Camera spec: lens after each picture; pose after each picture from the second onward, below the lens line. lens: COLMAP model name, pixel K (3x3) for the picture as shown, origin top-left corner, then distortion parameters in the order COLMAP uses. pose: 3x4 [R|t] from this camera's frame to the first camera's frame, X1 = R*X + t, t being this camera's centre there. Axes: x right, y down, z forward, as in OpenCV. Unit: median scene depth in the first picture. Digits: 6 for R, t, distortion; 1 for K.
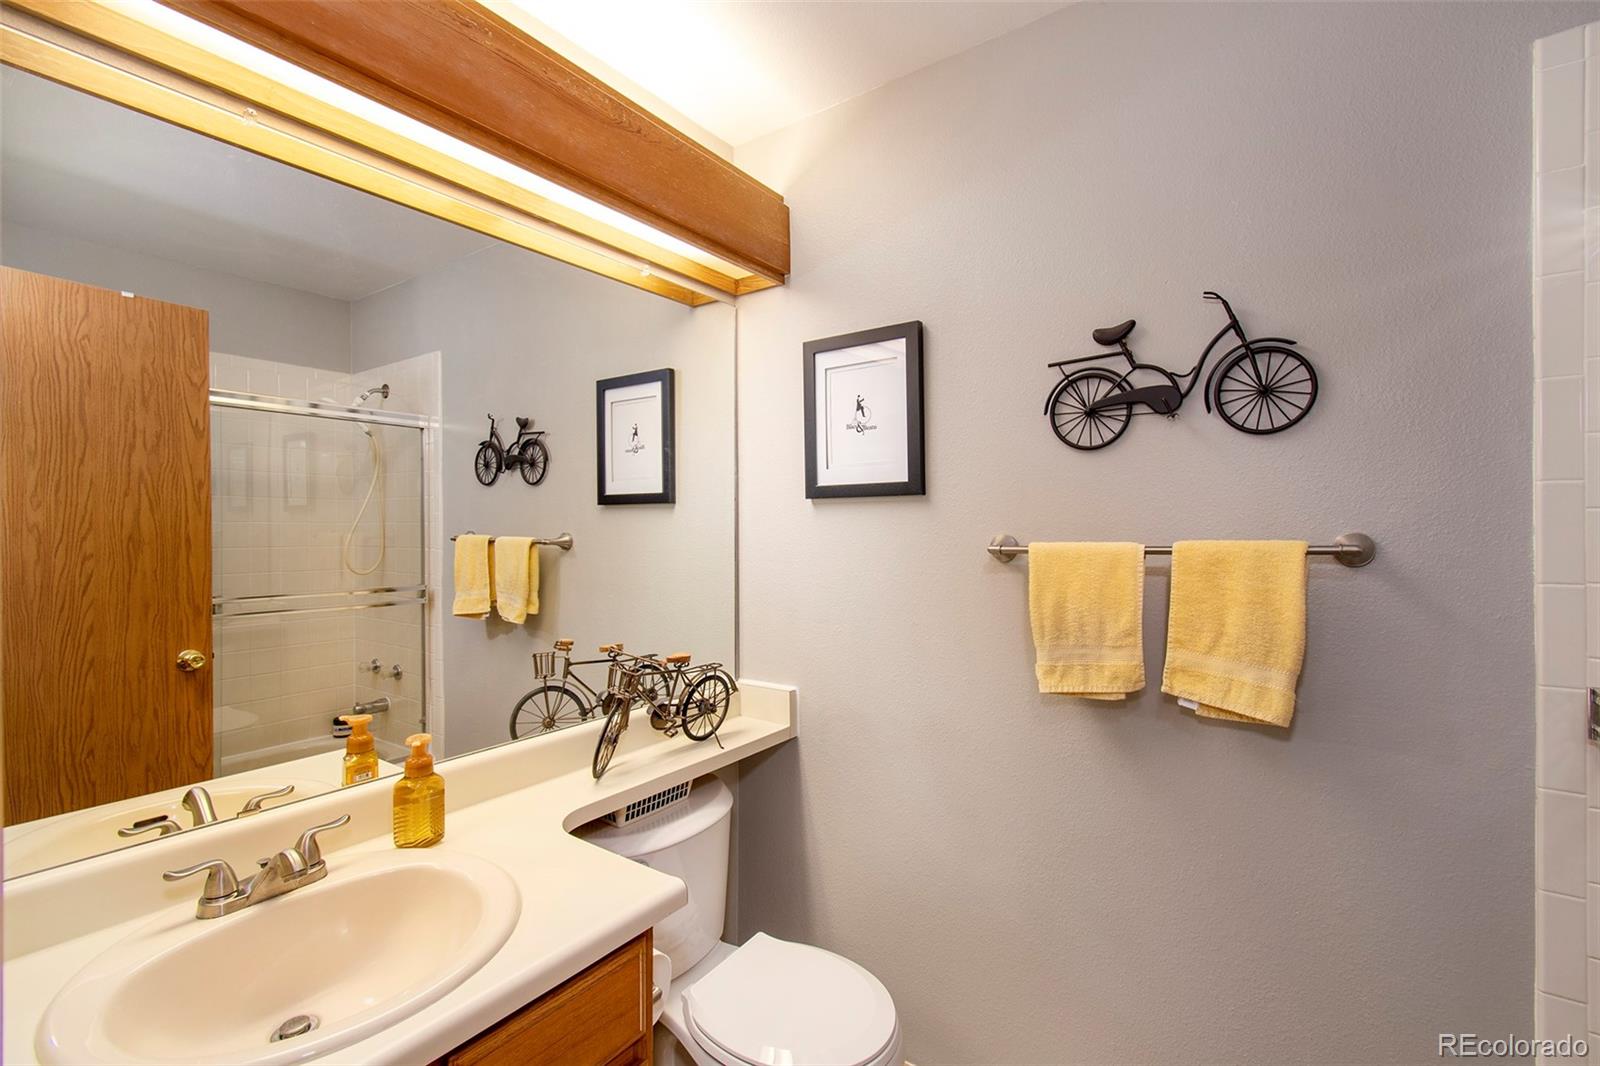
lens RADIAL K [[709.8, 0, 800.0], [0, 709.8, 533.0], [0, 0, 1]] dist [0.001610, 0.000166]
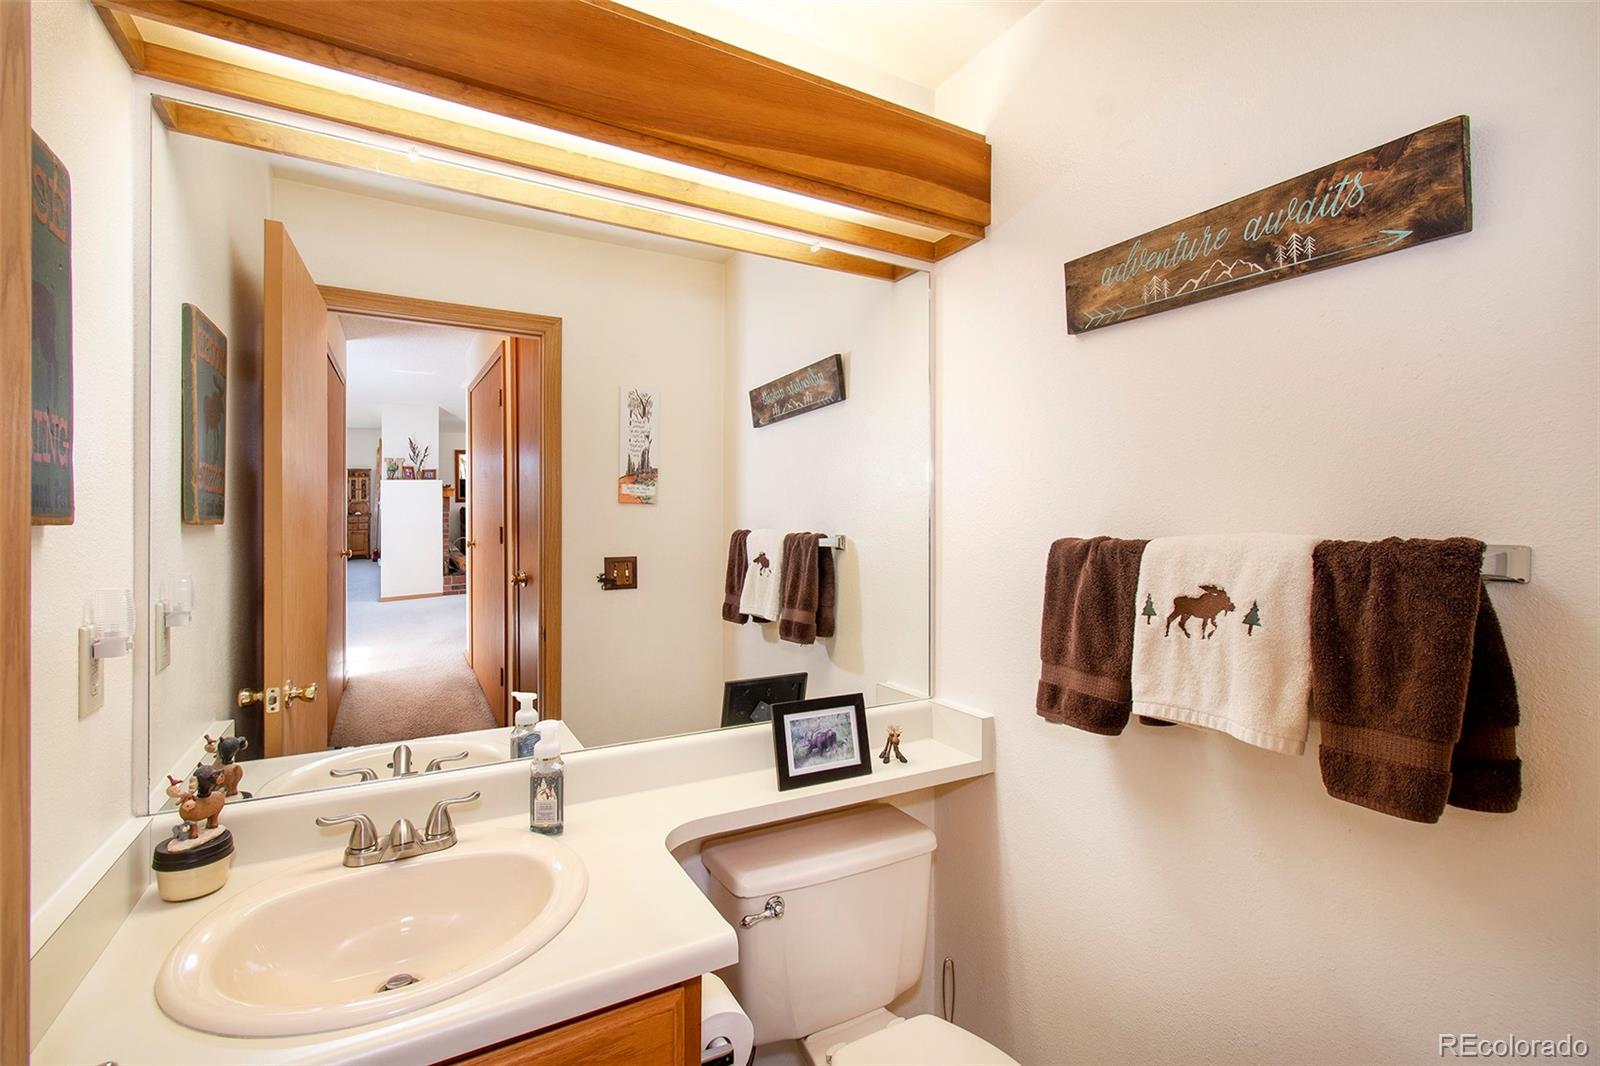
lens RADIAL K [[667.6, 0, 800.0], [0, 667.6, 533.0], [0, 0, 1]] dist [-0.002631, -0.000128]
pose [[0.898301, 0.014142, -0.439152, 0.216935], [-0.011355, 0.999895, 0.008973, -0.004898], [0.439233, -0.003073, 0.898368, 0.298181]]
